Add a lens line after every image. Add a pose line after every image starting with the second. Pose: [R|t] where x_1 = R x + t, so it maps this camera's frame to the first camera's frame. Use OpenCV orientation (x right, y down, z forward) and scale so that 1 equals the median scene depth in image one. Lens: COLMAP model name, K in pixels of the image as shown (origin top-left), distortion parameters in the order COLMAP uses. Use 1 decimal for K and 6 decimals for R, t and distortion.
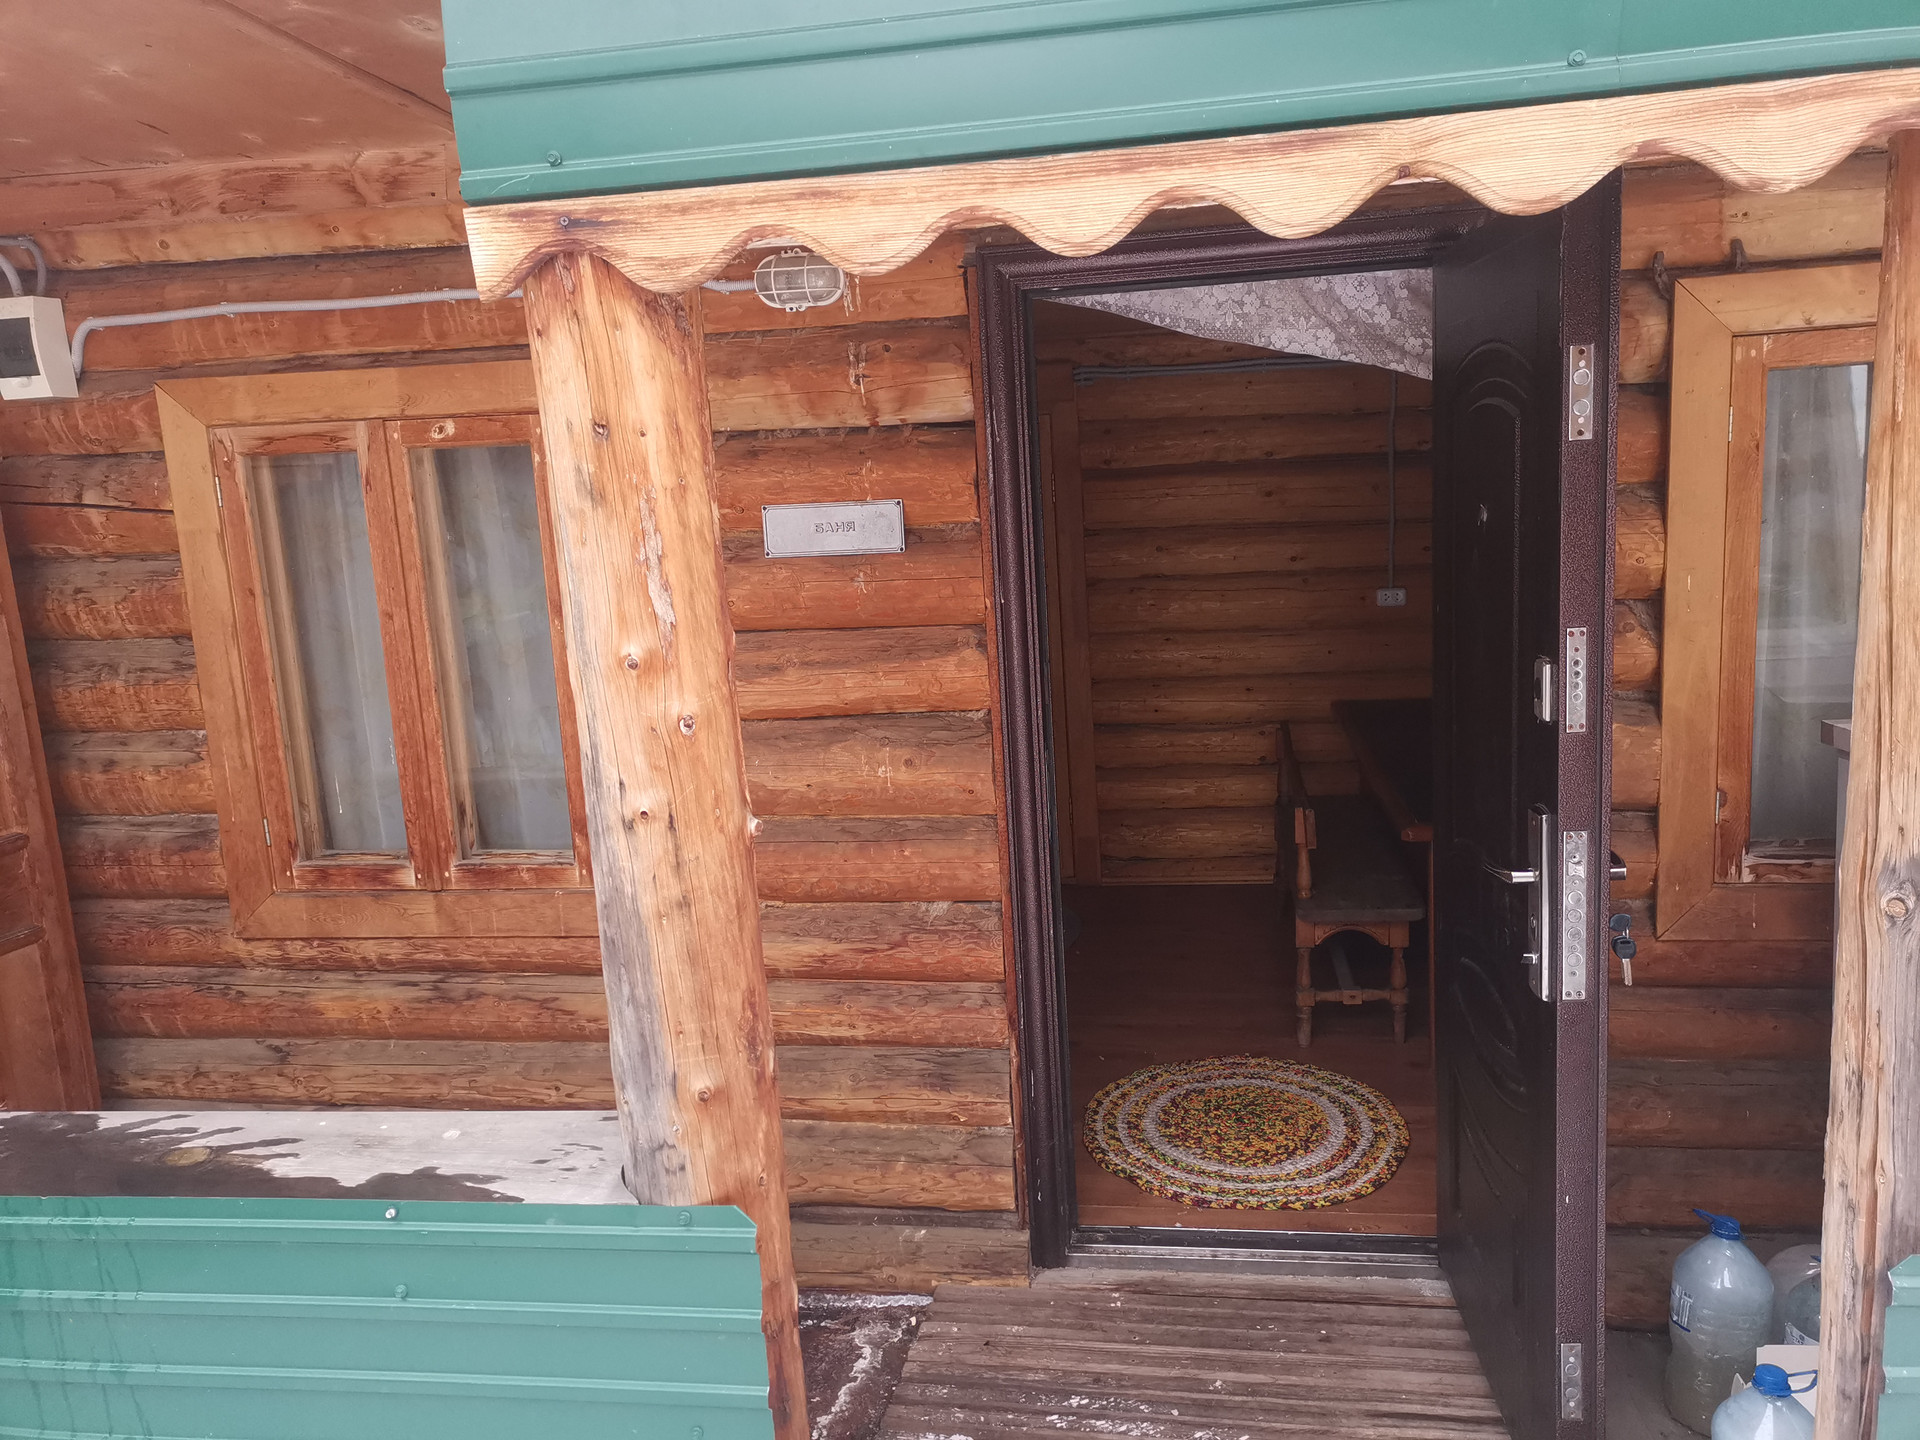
lens RADIAL K [[1426.0, 0, 960.0], [0, 1426.0, 720.0], [0, 0, 1]] dist [0.029217, -0.000085]
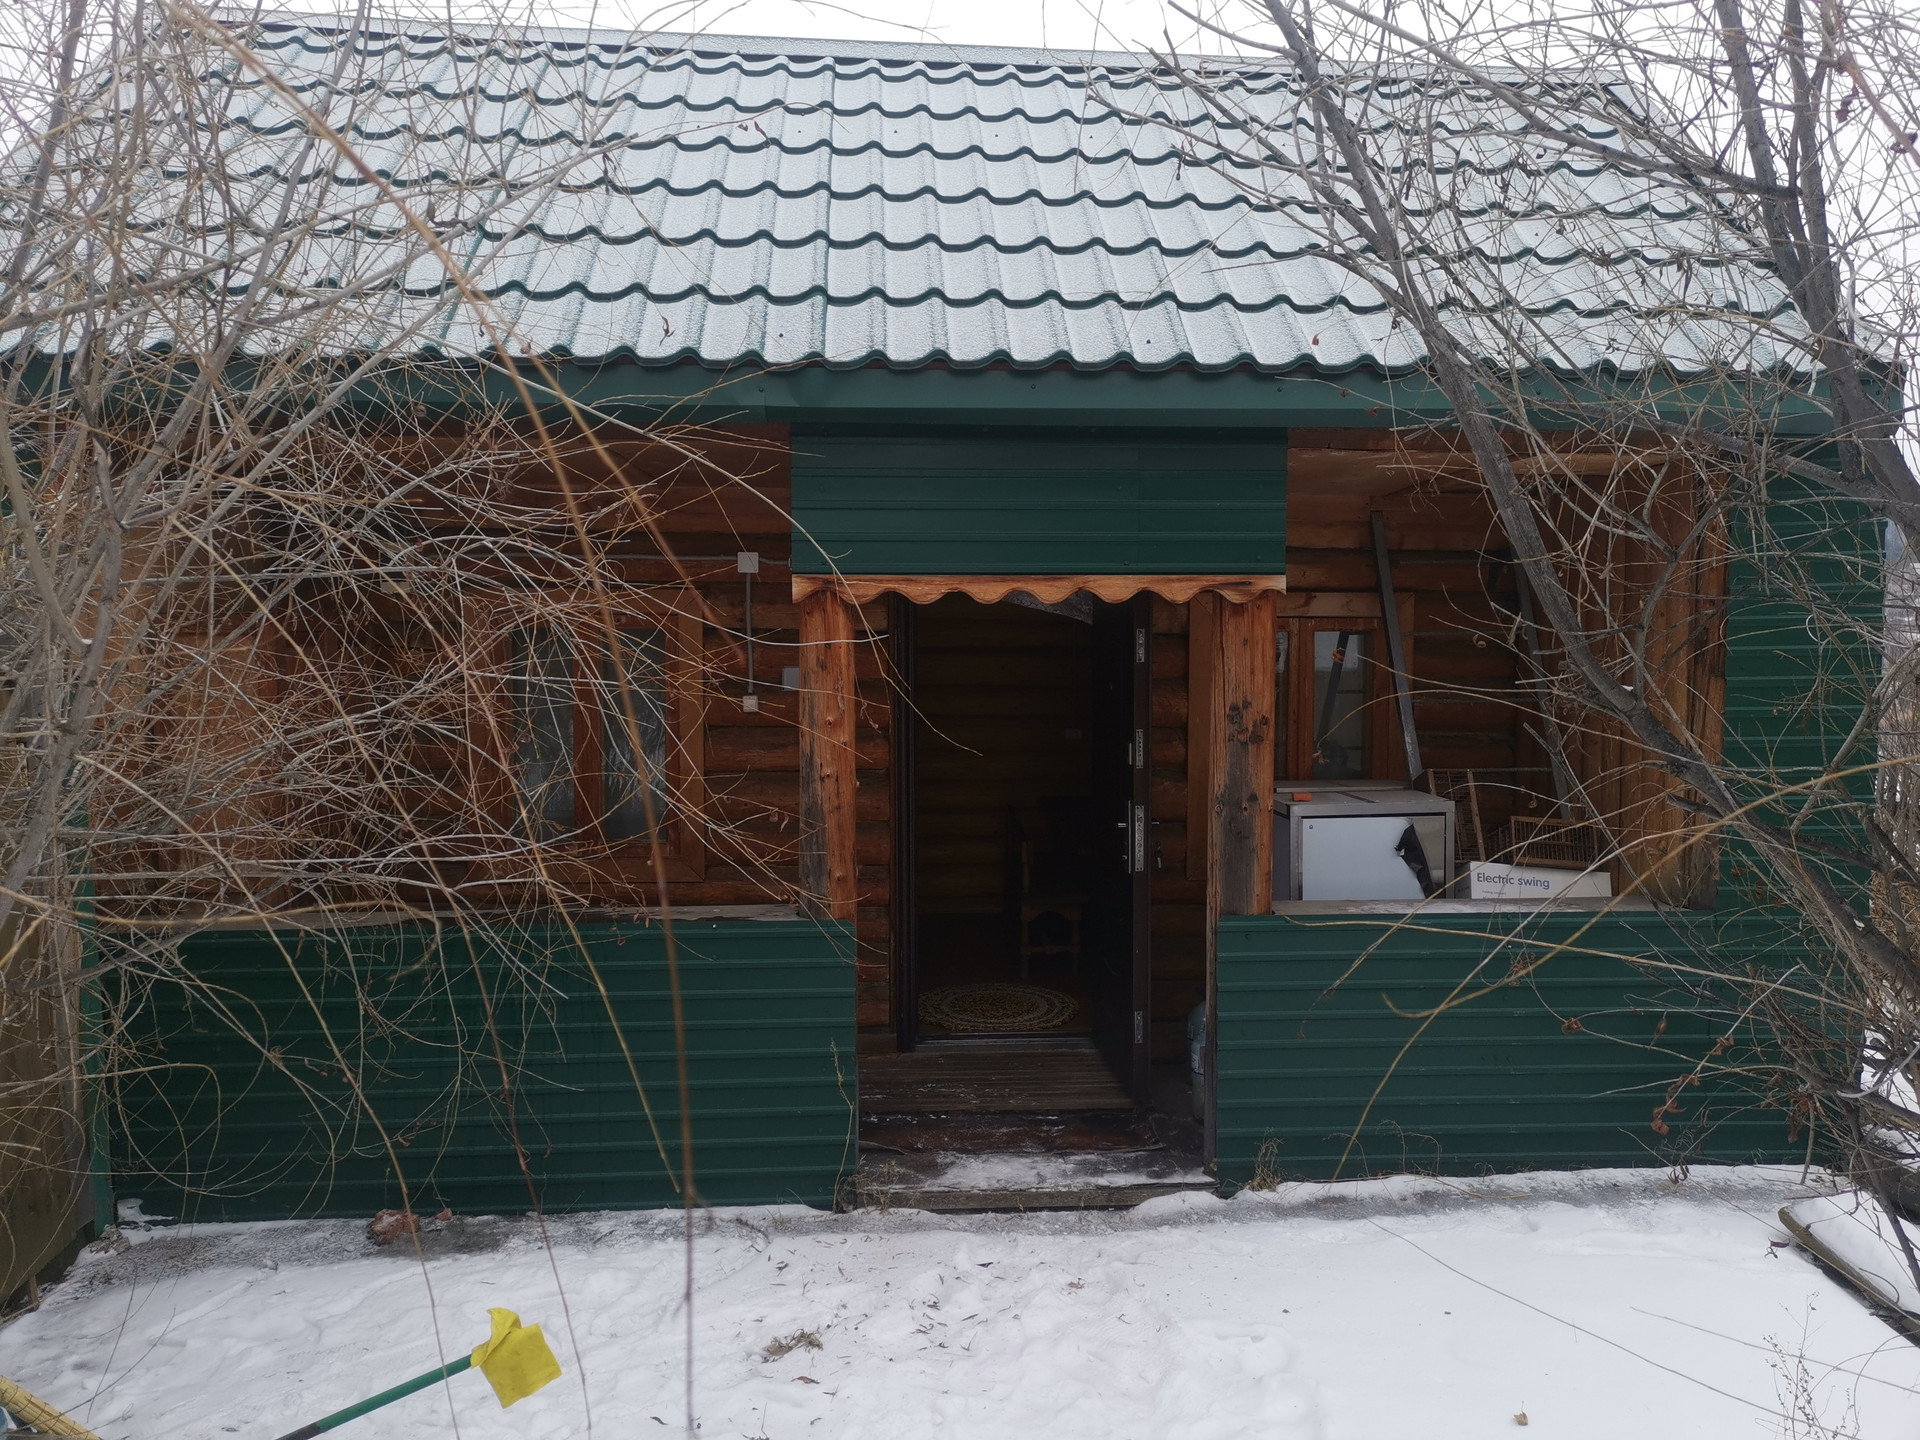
lens RADIAL K [[1426.0, 0, 960.0], [0, 1426.0, 720.0], [0, 0, 1]] dist [0.029217, -0.000085]
pose [[0.976459, 0.041906, 0.211592, -0.302606], [-0.018947, 0.993818, -0.109390, 0.139097], [-0.214868, 0.102806, 0.971217, -0.988493]]
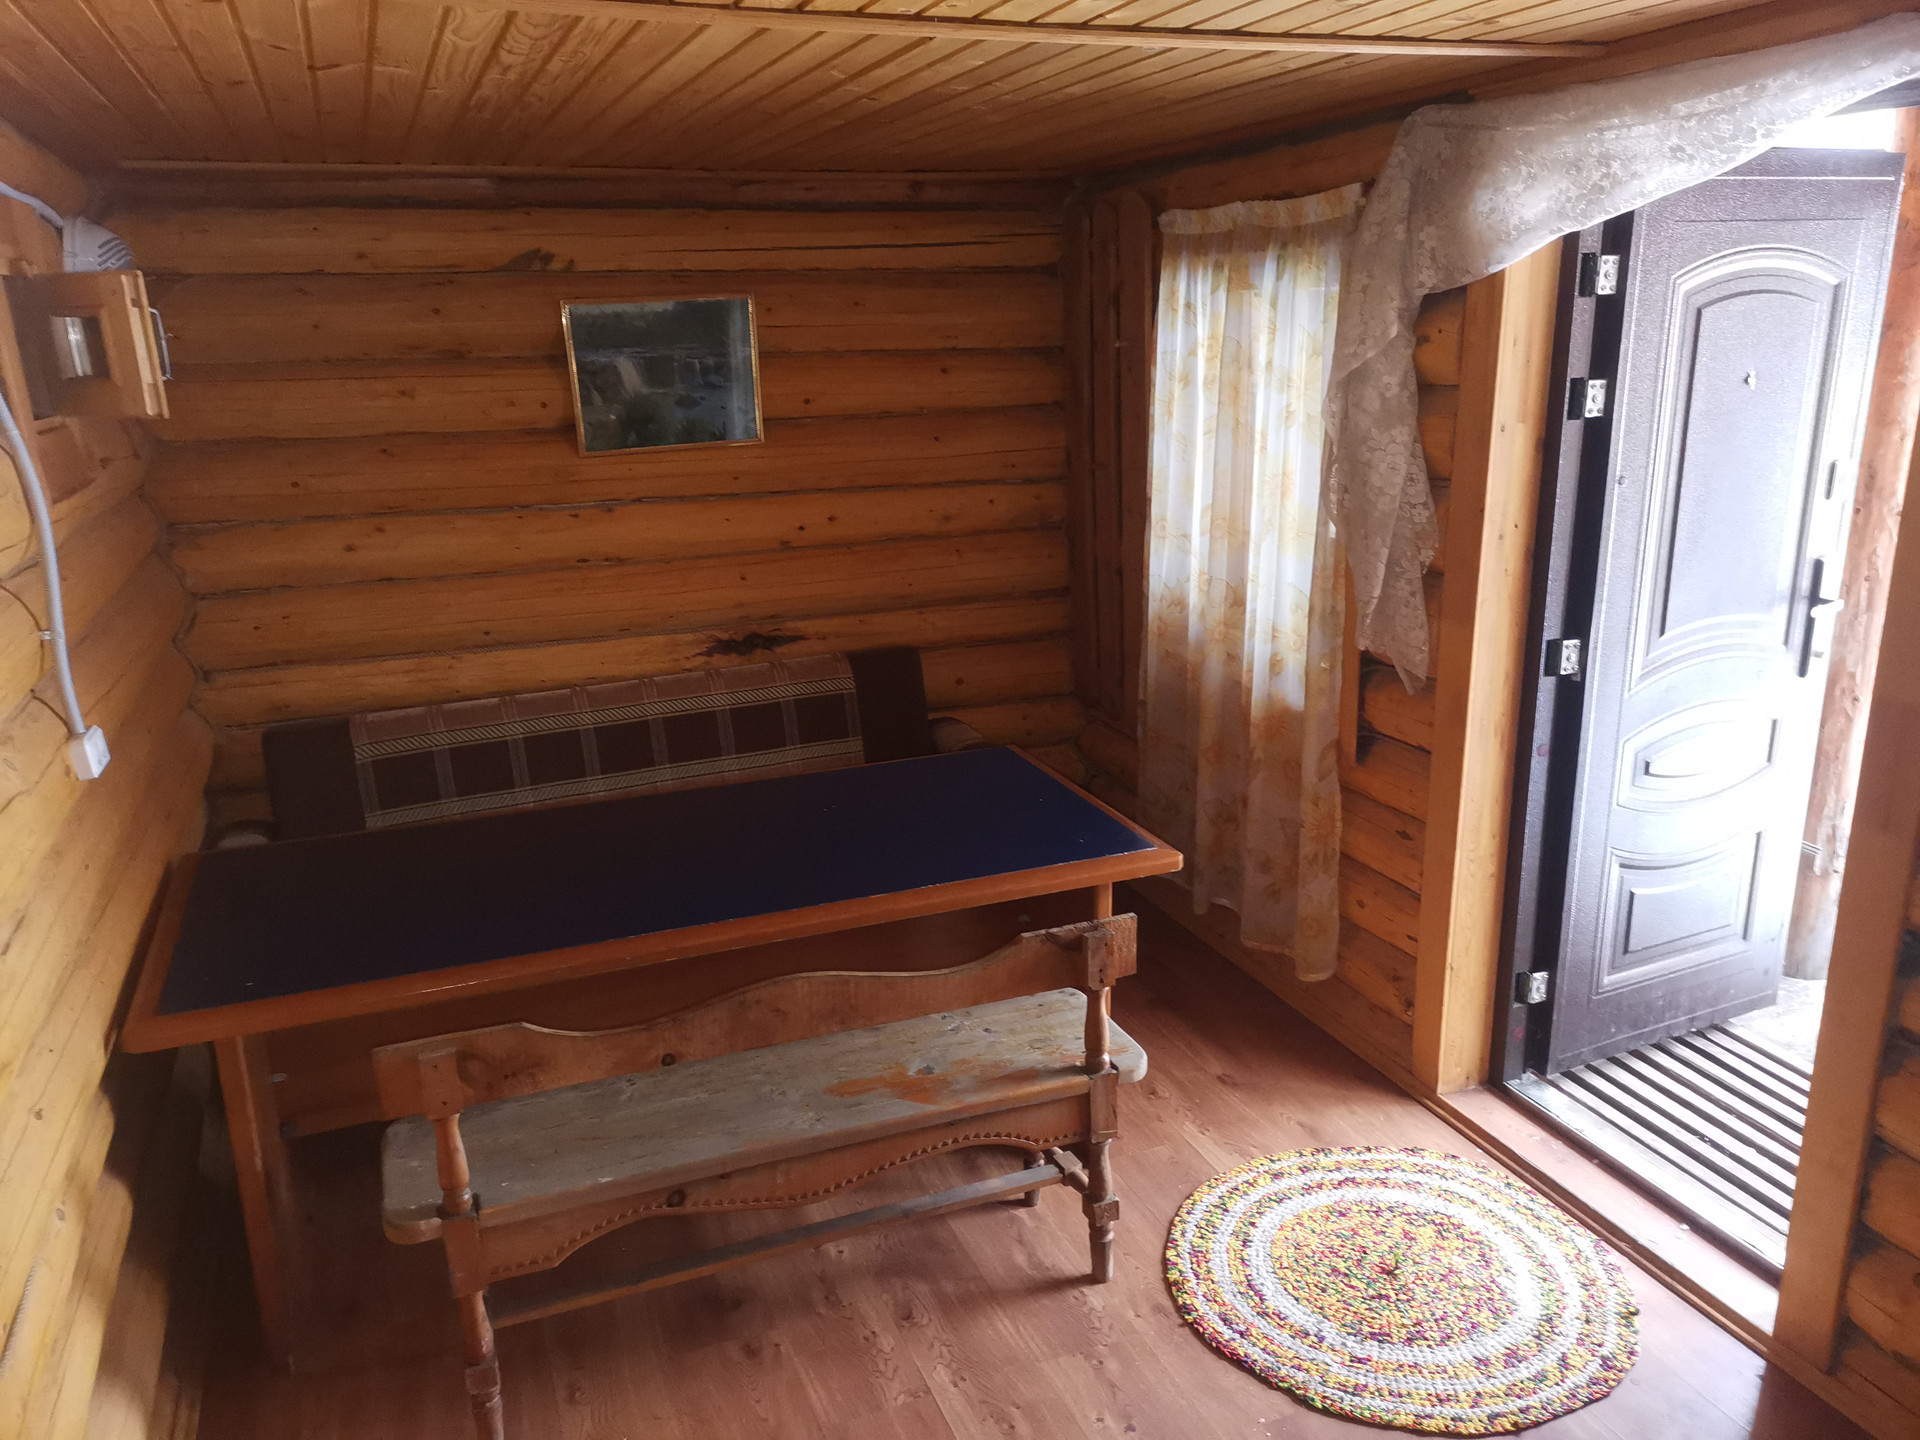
lens RADIAL K [[1426.0, 0, 960.0], [0, 1426.0, 720.0], [0, 0, 1]] dist [0.029217, -0.000085]
pose [[-0.521467, -0.164609, 0.837243, -0.312034], [0.199586, 0.930465, 0.307247, -0.303525], [-0.829601, 0.327321, -0.452354, 1.719486]]
